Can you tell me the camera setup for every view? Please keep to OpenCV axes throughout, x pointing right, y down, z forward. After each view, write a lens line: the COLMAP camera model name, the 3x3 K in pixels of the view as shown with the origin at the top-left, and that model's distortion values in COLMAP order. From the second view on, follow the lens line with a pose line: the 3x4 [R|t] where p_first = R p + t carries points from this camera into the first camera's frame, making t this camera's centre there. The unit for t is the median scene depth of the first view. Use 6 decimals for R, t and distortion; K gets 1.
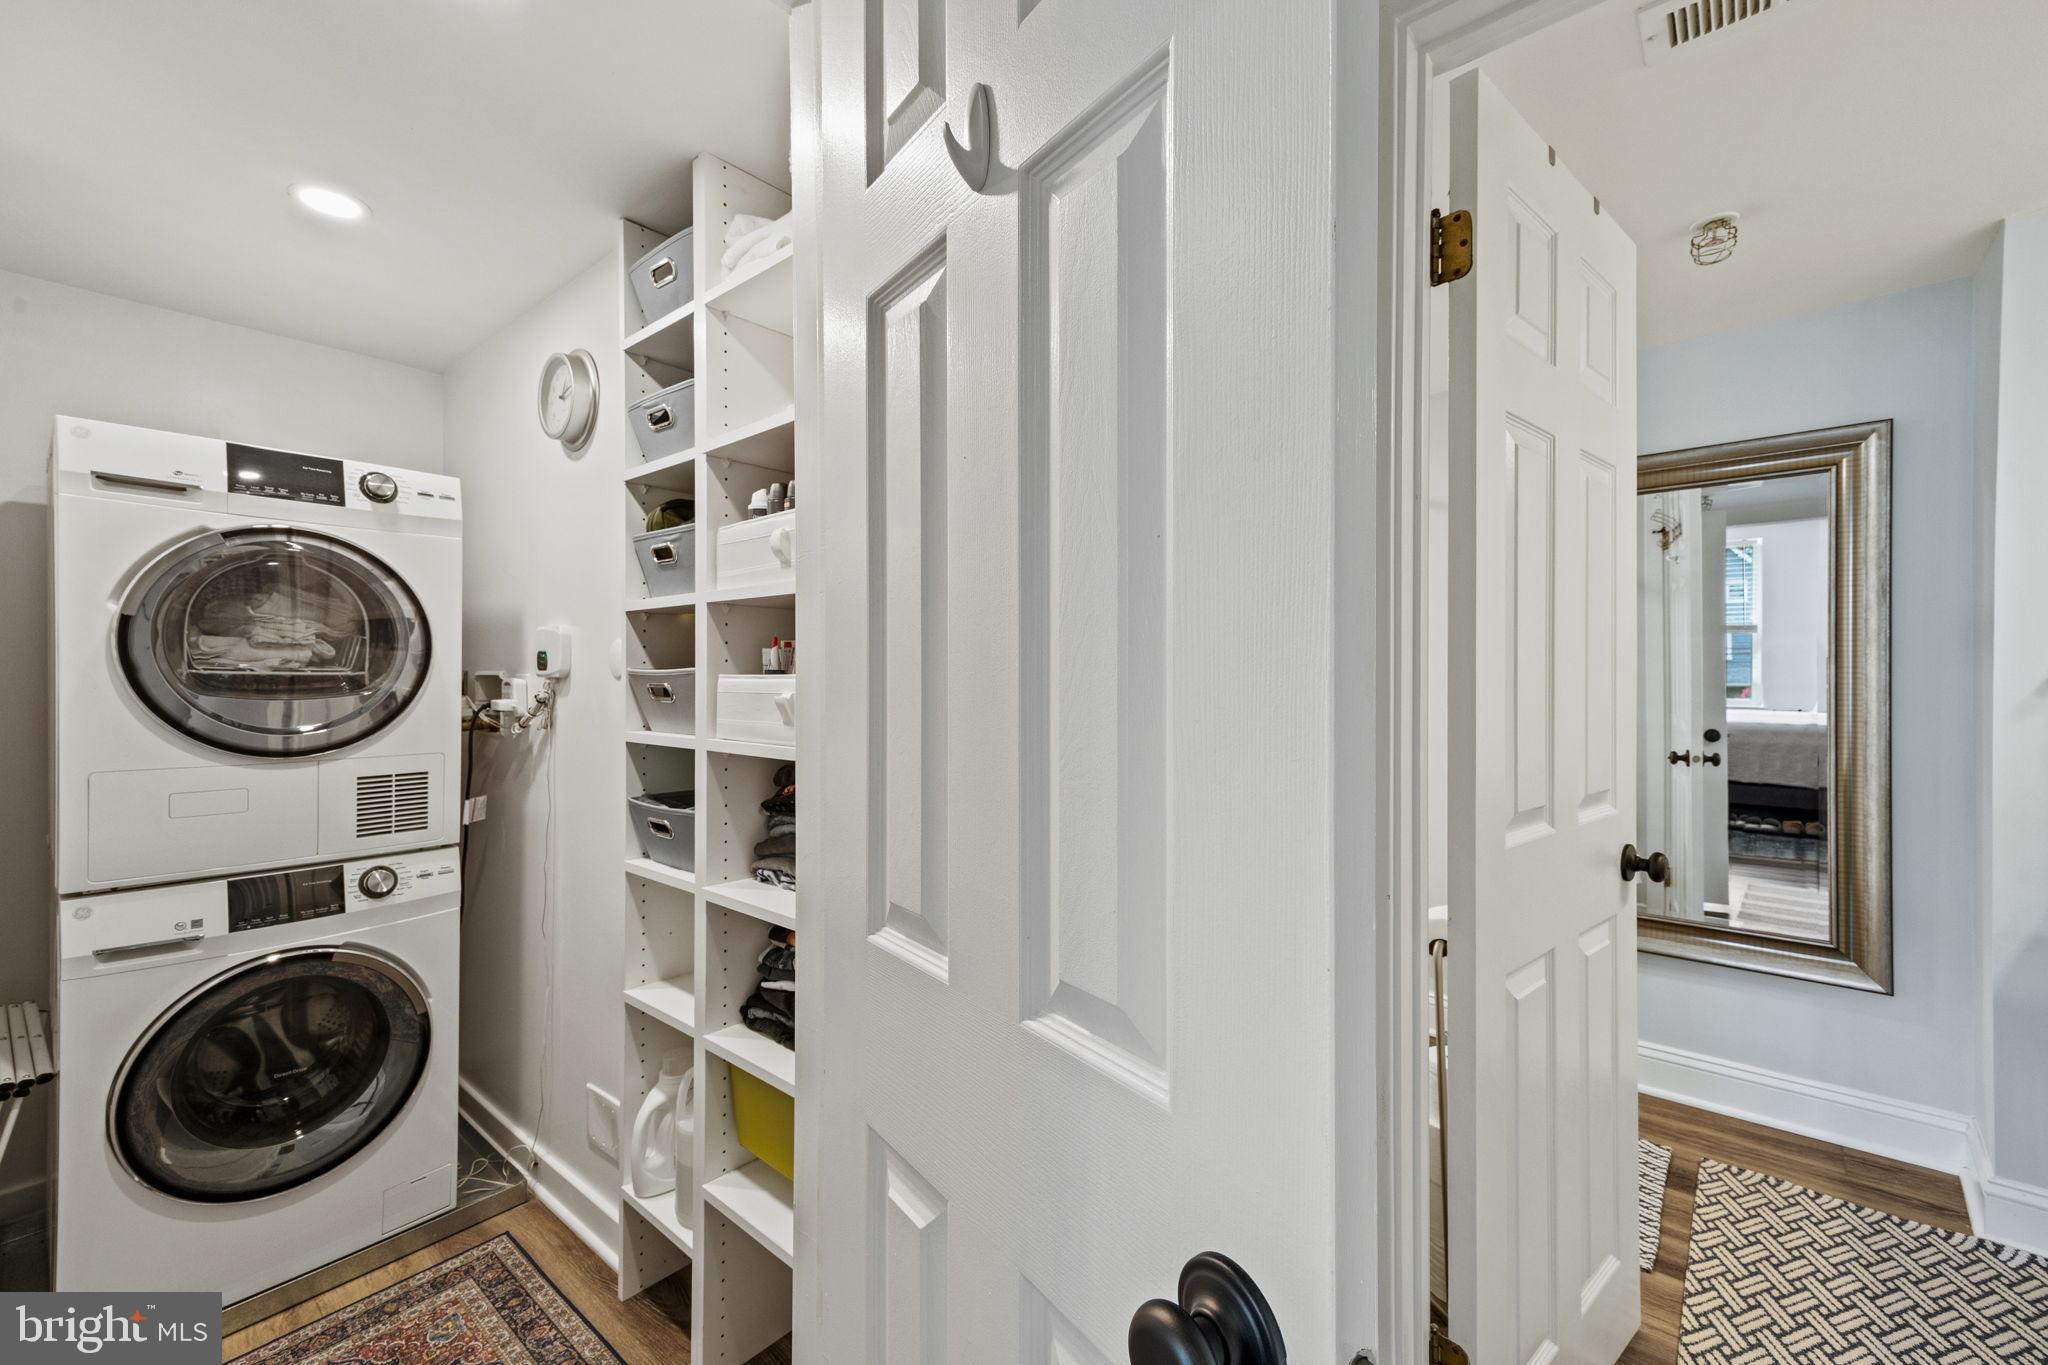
lens RADIAL K [[838.2, 0, 1023.3], [0, 838.2, 683.8], [0, 0, 1]] dist [0.017039, -0.001623]
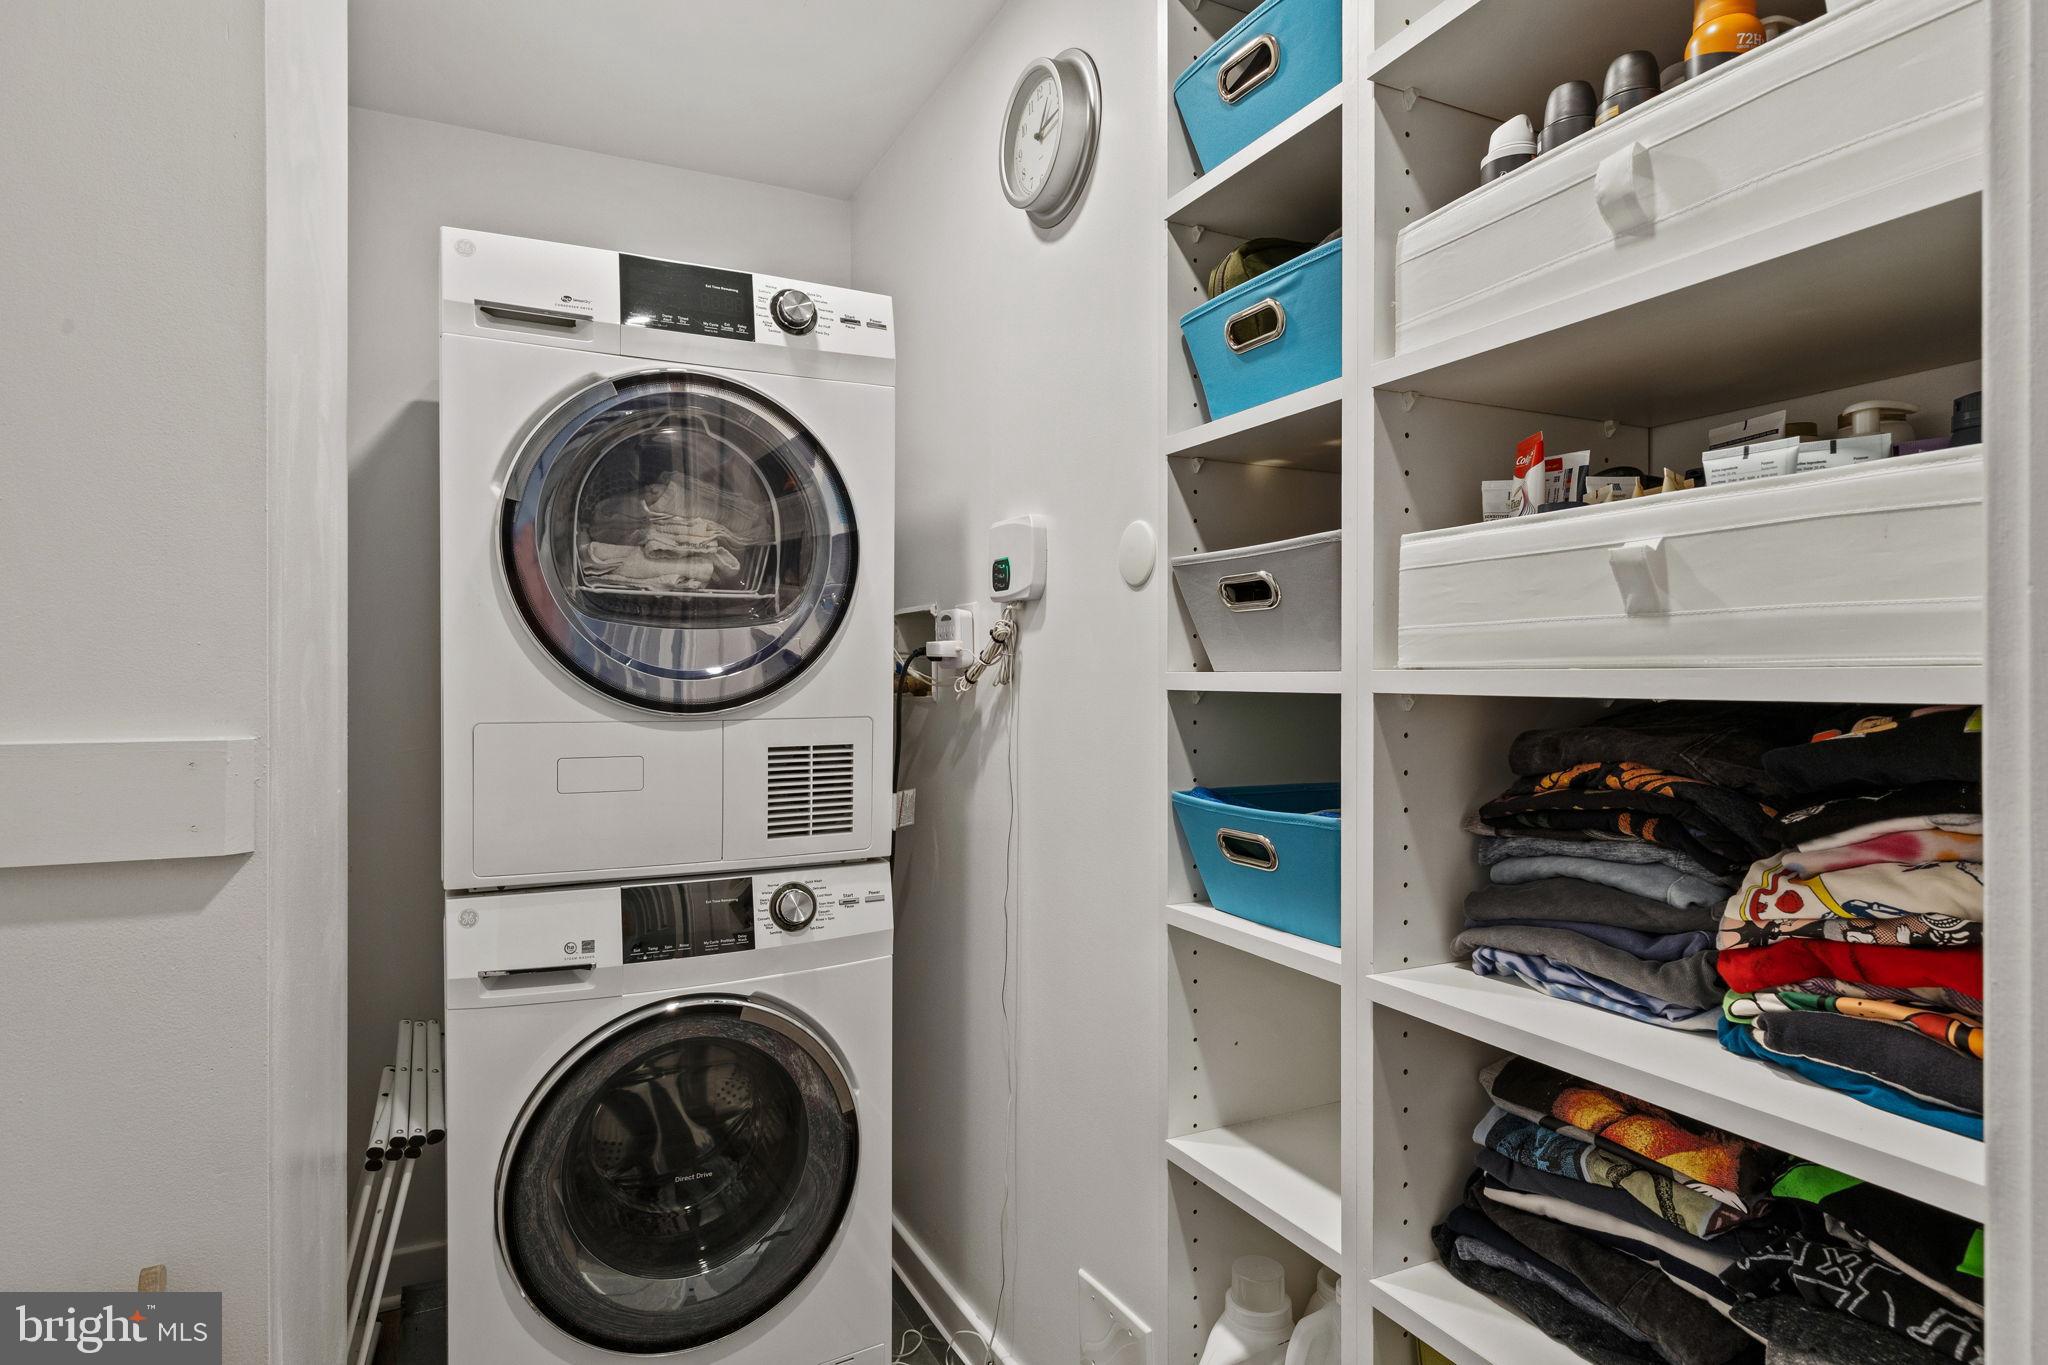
lens RADIAL K [[1098.1, 0, 1025.0], [0, 1098.1, 683.3], [0, 0, 1]] dist [-0.000730, -0.000056]
pose [[0.920693, -0.002271, -0.390280, -0.273017], [0.001186, 0.999995, -0.003022, 0.065112], [0.390285, 0.002319, 0.920691, 0.293657]]
